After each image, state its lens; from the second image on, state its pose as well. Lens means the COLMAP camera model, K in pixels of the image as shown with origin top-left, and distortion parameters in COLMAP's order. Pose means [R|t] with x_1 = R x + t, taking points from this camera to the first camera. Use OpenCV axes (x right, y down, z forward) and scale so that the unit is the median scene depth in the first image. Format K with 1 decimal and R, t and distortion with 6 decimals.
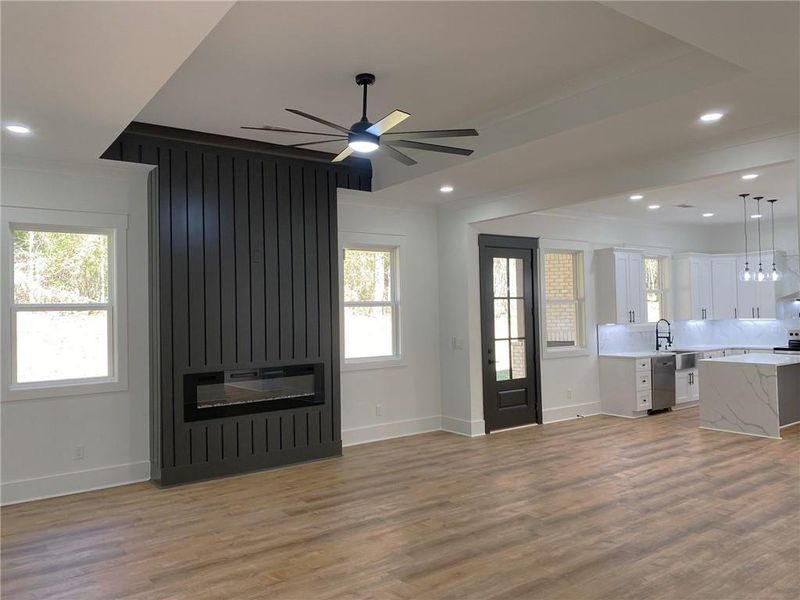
lens RADIAL K [[608.4, 0, 401.7], [0, 608.4, 300.0], [0, 0, 1]] dist [0.064487, -0.080110]
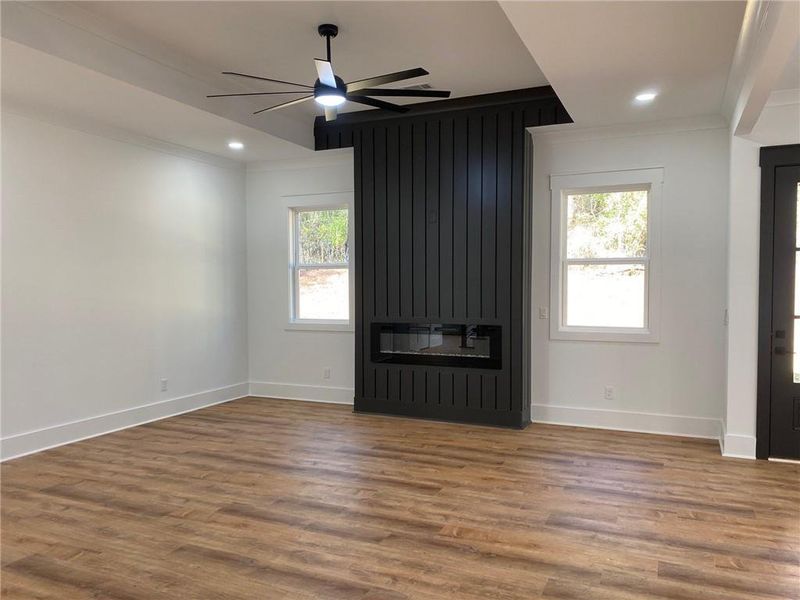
lens RADIAL K [[608.4, 0, 401.7], [0, 608.4, 300.0], [0, 0, 1]] dist [0.064487, -0.080110]
pose [[0.491076, 0.044237, -0.869993, 0.711880], [0.010735, 0.998327, 0.056822, 0.011459], [0.871051, -0.037243, 0.489779, 0.484879]]
